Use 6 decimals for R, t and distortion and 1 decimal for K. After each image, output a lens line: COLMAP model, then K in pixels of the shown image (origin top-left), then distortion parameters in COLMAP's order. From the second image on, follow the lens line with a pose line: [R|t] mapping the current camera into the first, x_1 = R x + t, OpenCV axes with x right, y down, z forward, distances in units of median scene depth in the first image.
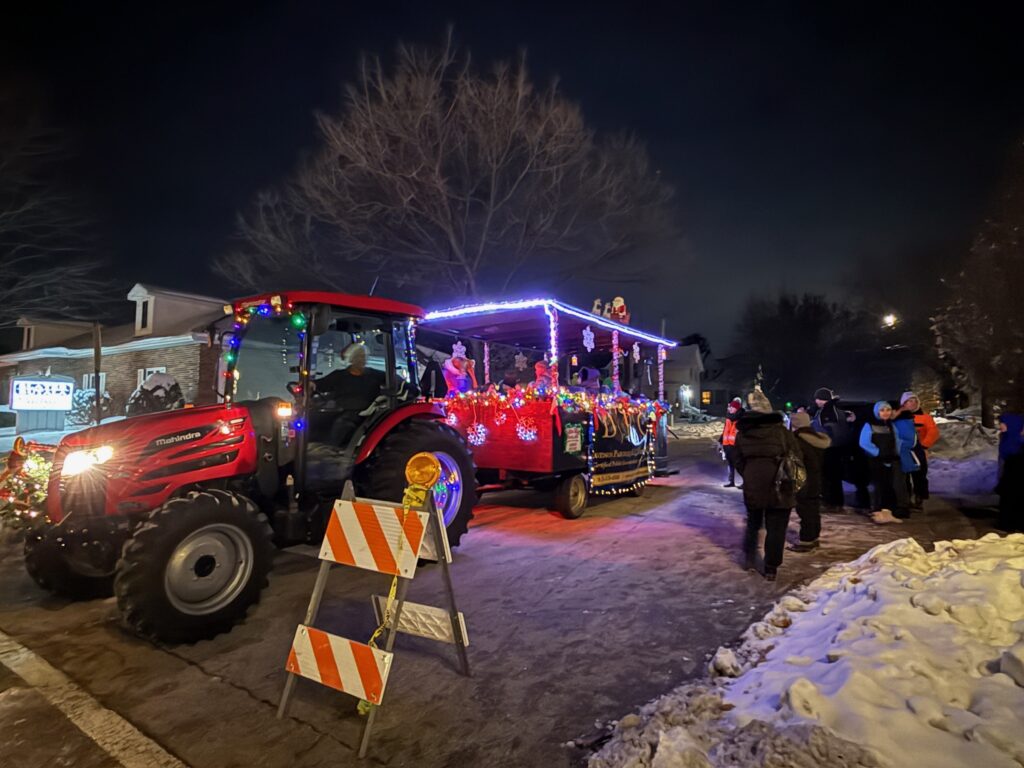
lens RADIAL K [[556.9, 0, 507.7], [0, 556.9, 391.1], [0, 0, 1]] dist [0.004047, -0.001596]
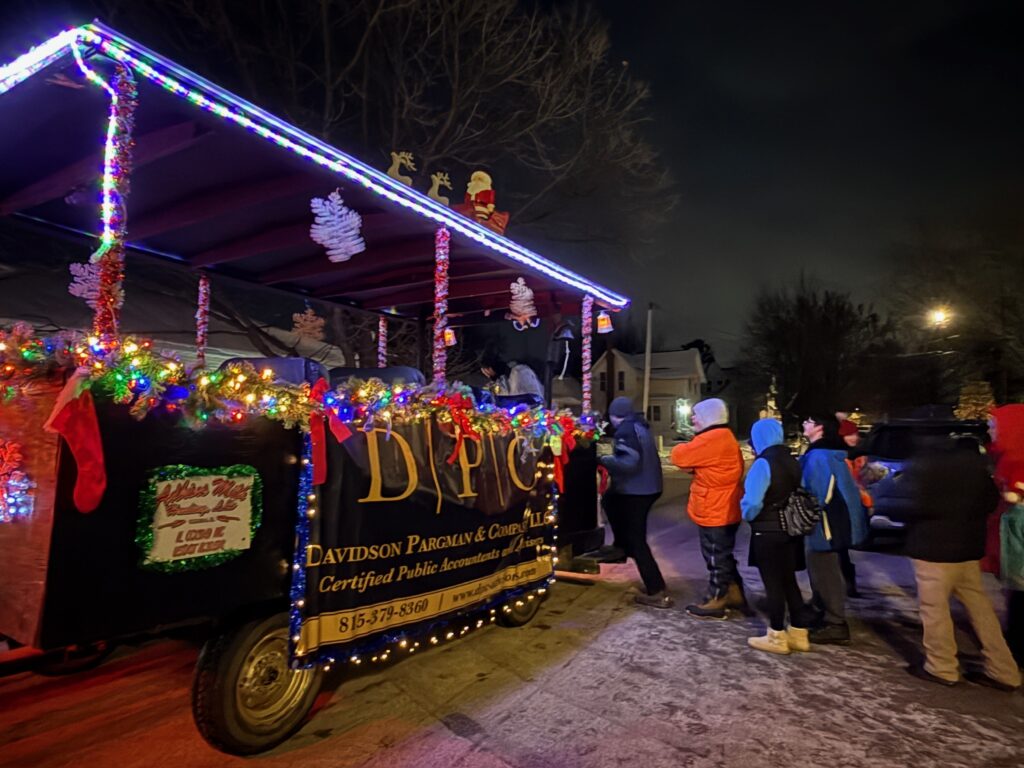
lens RADIAL K [[659.4, 0, 507.7], [0, 659.4, 384.8], [0, 0, 1]] dist [0.002361, -0.003166]
pose [[0.999022, 0.011799, 0.042618, 0.256646], [-0.010409, 0.999411, -0.032697, 0.023934], [-0.042979, 0.032221, 0.998556, 0.611200]]
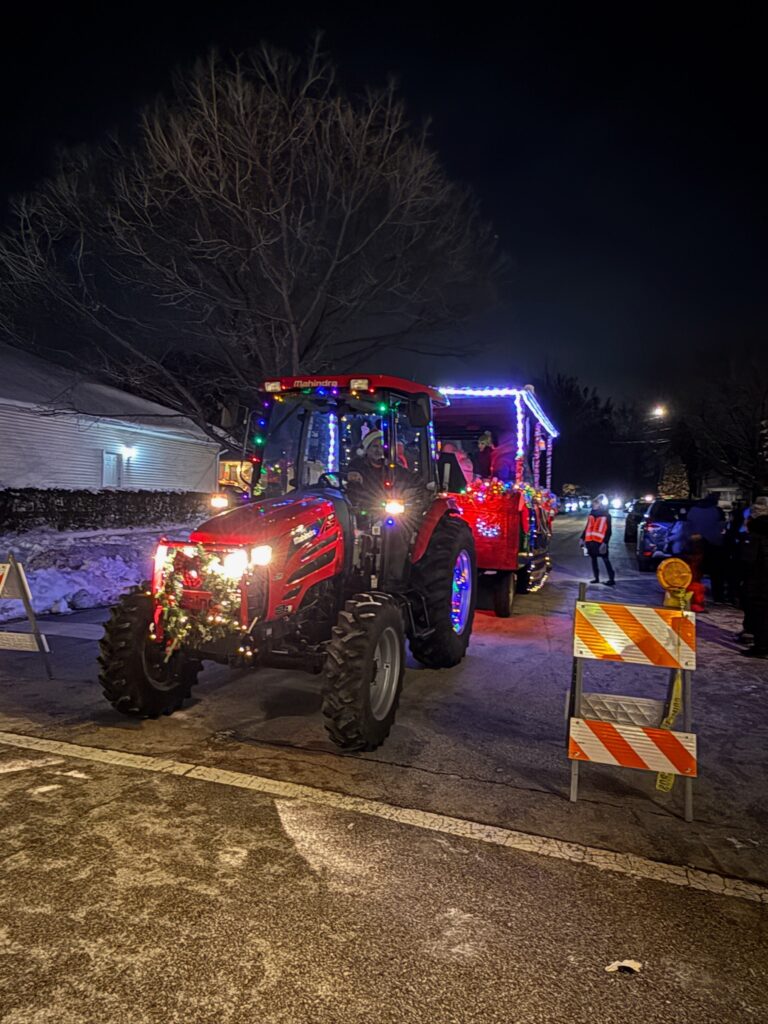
lens RADIAL K [[659.4, 0, 388.0], [0, 659.4, 514.7], [0, 0, 1]] dist [0.002361, -0.003166]
pose [[0.964918, 0.024713, 0.261385, -0.379815], [-0.042834, 0.997040, 0.063855, -0.012337], [-0.259033, -0.072811, 0.963120, -0.035309]]
